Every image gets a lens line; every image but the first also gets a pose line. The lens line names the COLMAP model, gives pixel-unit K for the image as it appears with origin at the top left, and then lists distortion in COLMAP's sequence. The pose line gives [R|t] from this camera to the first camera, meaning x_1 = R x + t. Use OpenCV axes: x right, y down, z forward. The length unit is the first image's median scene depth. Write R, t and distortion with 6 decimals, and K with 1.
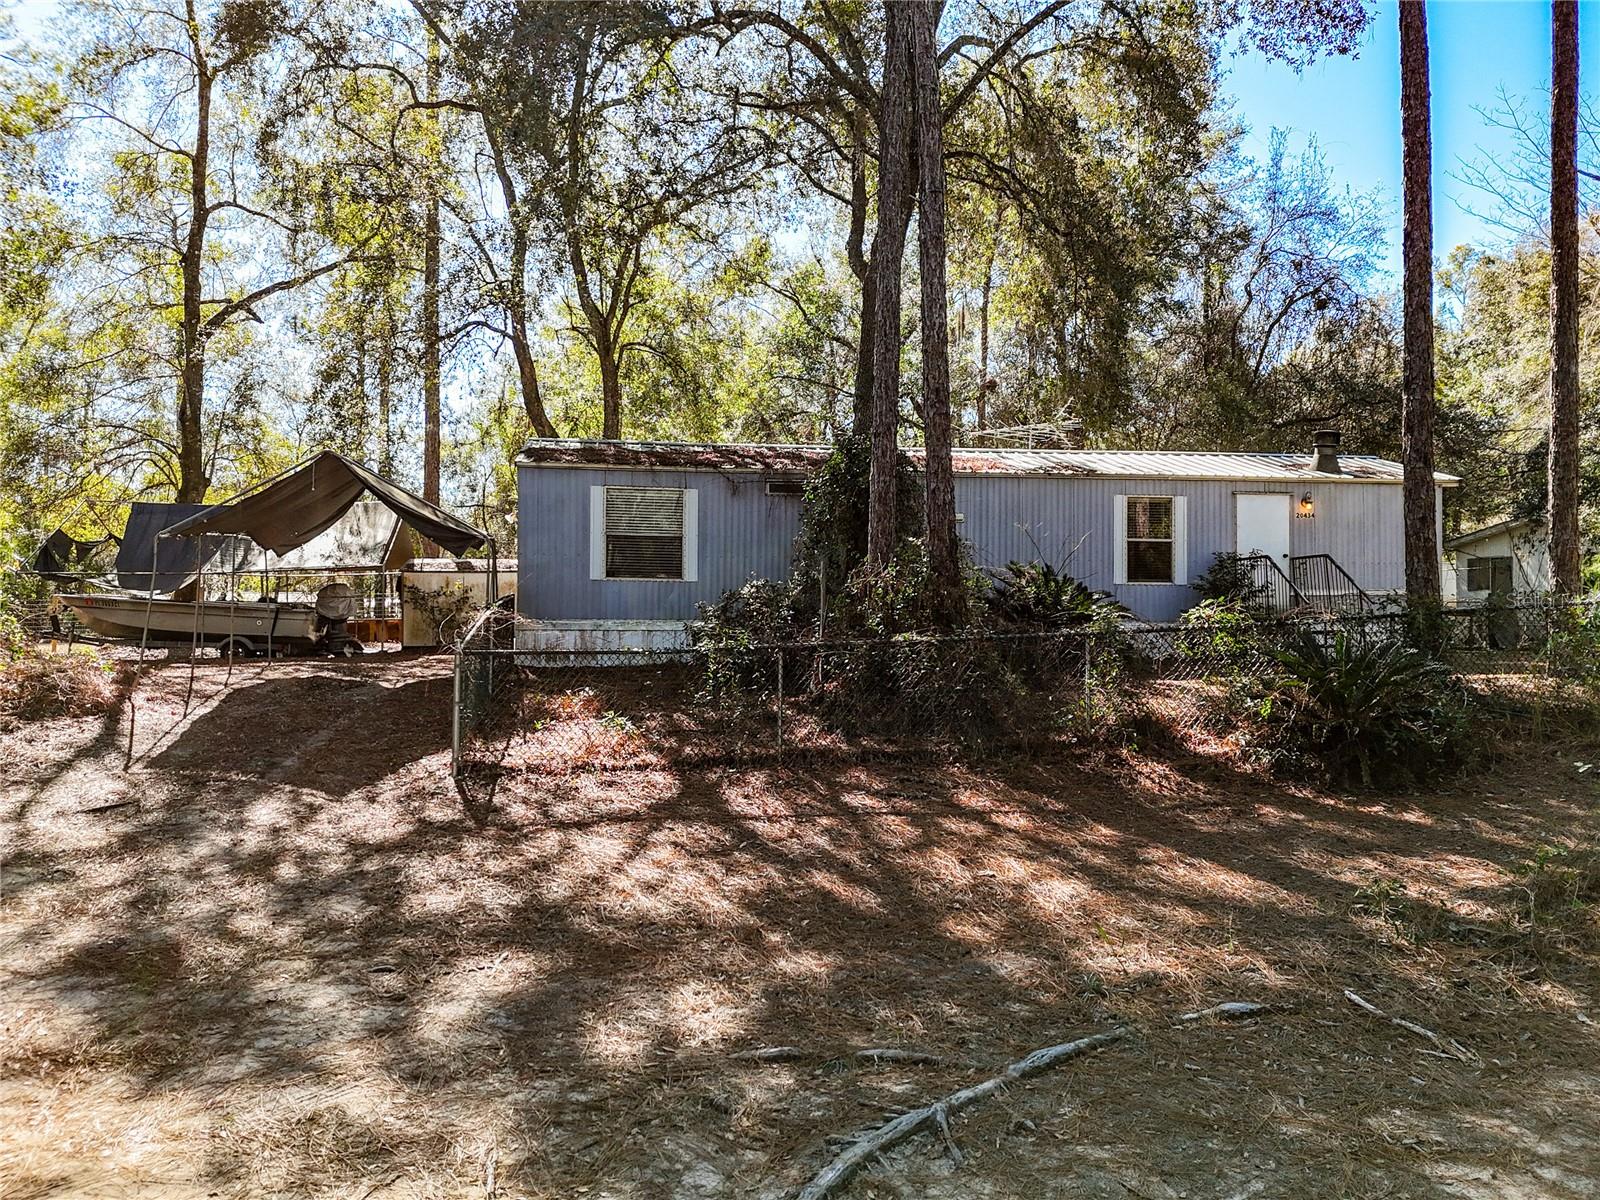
lens RADIAL K [[1137.4, 0, 801.8], [0, 1137.4, 643.3], [0, 0, 1]] dist [0.045419, -0.039223]
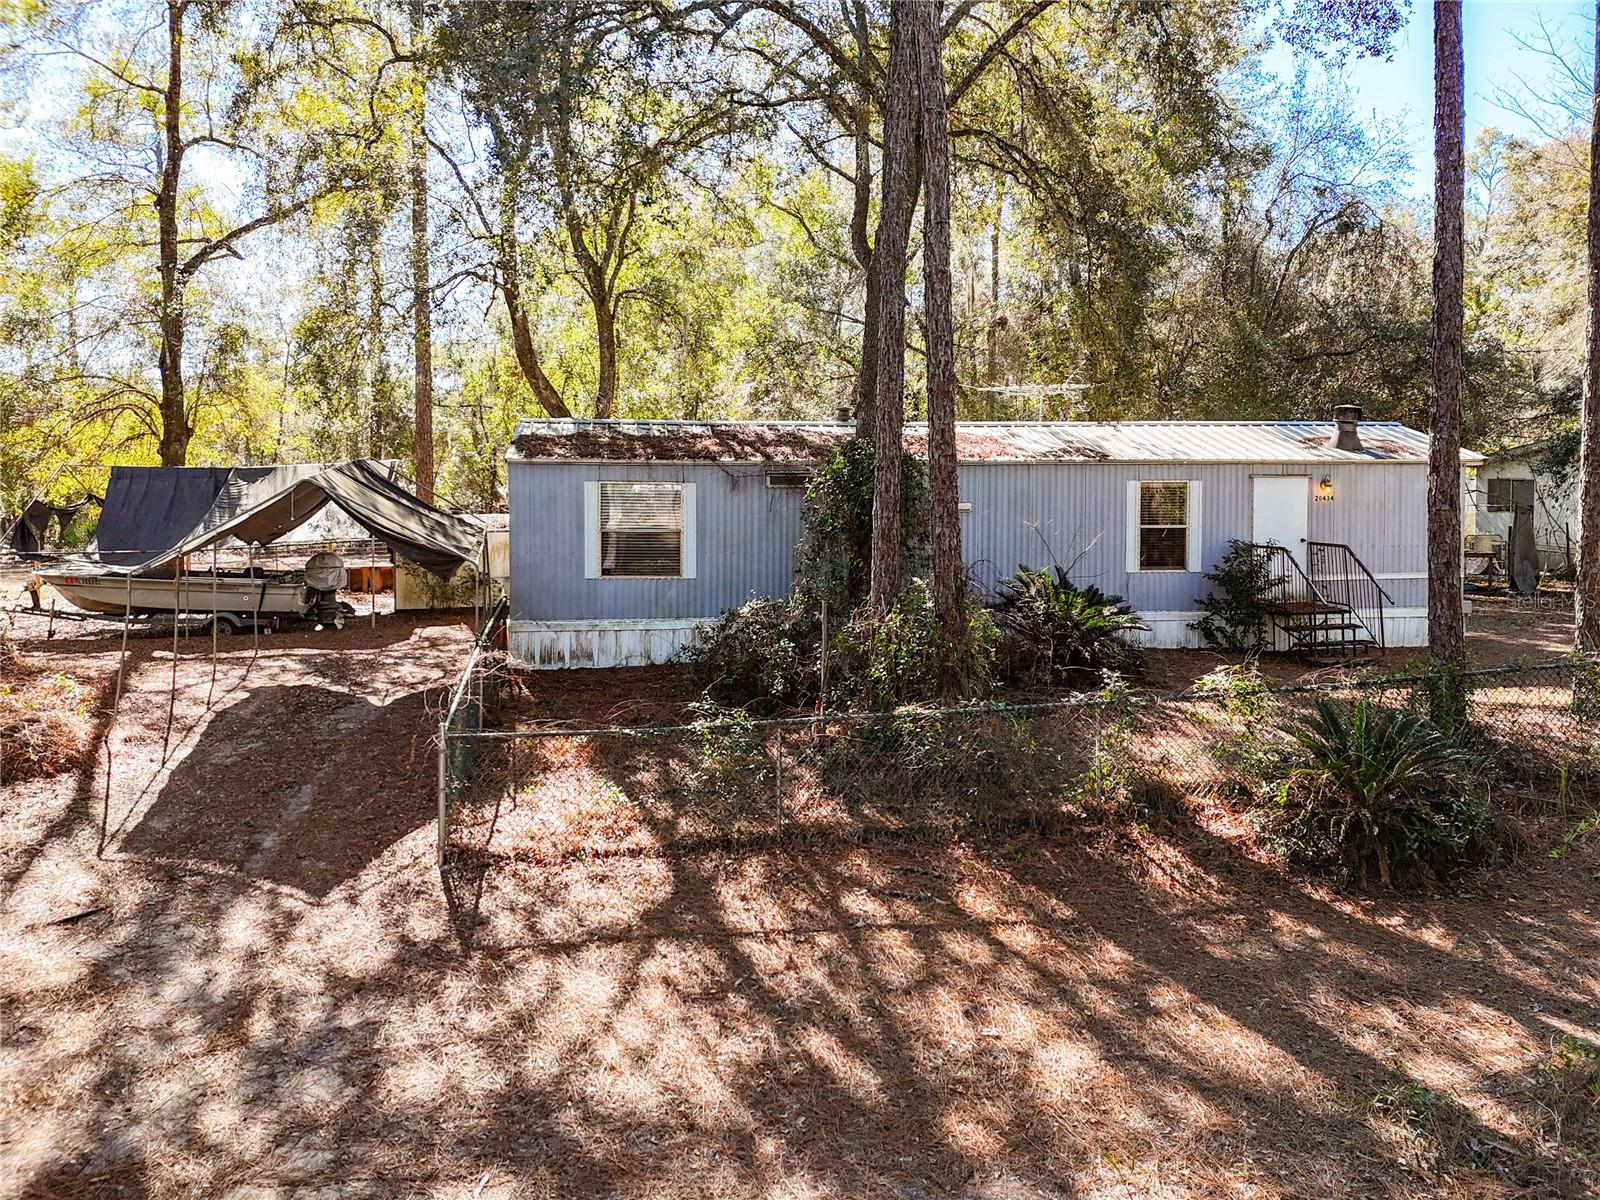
lens RADIAL K [[1153.6, 0, 814.8], [0, 1153.6, 574.8], [0, 0, 1]] dist [0.046639, -0.042759]
pose [[0.999984, -0.003867, 0.004037, 0.005727], [0.003663, 0.998771, 0.049419, -0.116815], [-0.004224, -0.049403, 0.998770, 0.022222]]
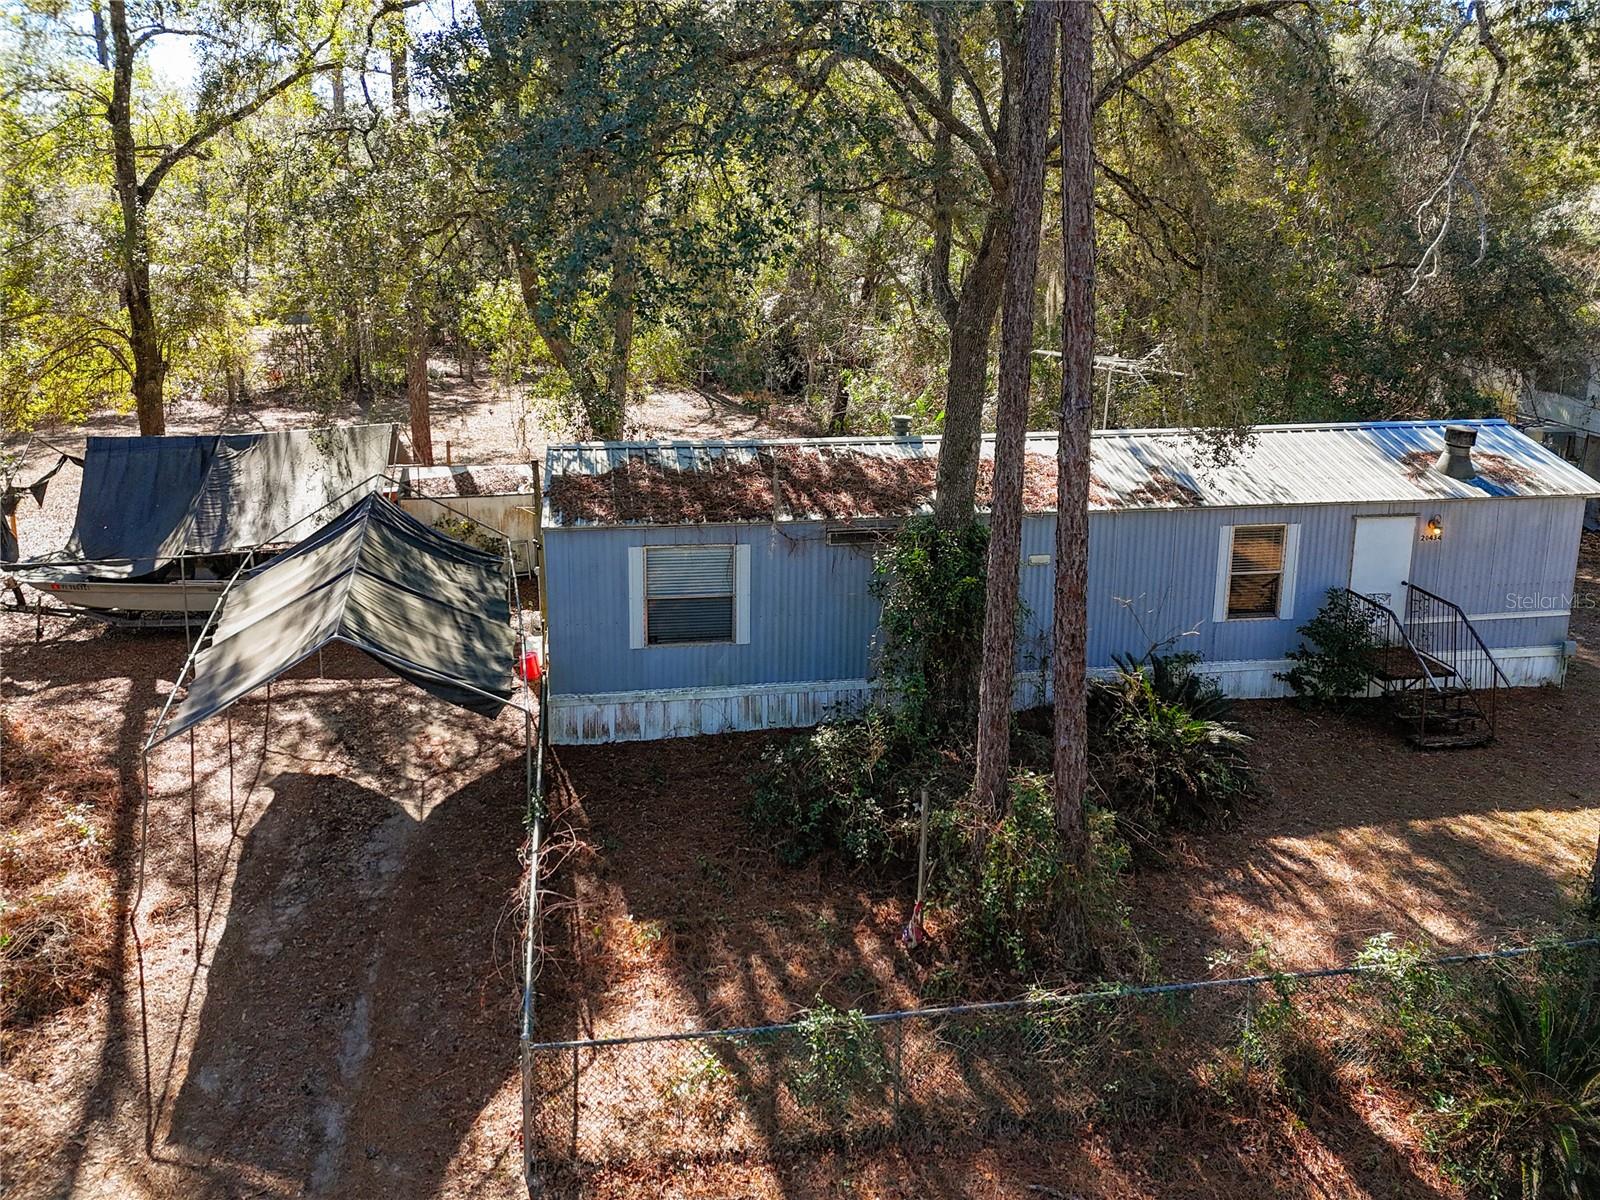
lens RADIAL K [[1164.3, 0, 802.7], [0, 1164.3, 515.6], [0, 0, 1]] dist [0.048010, -0.043312]
pose [[0.999894, -0.000814, 0.014525, -0.070993], [-0.002161, 0.979044, 0.203636, -0.374732], [-0.014386, -0.203646, 0.978939, 0.145650]]
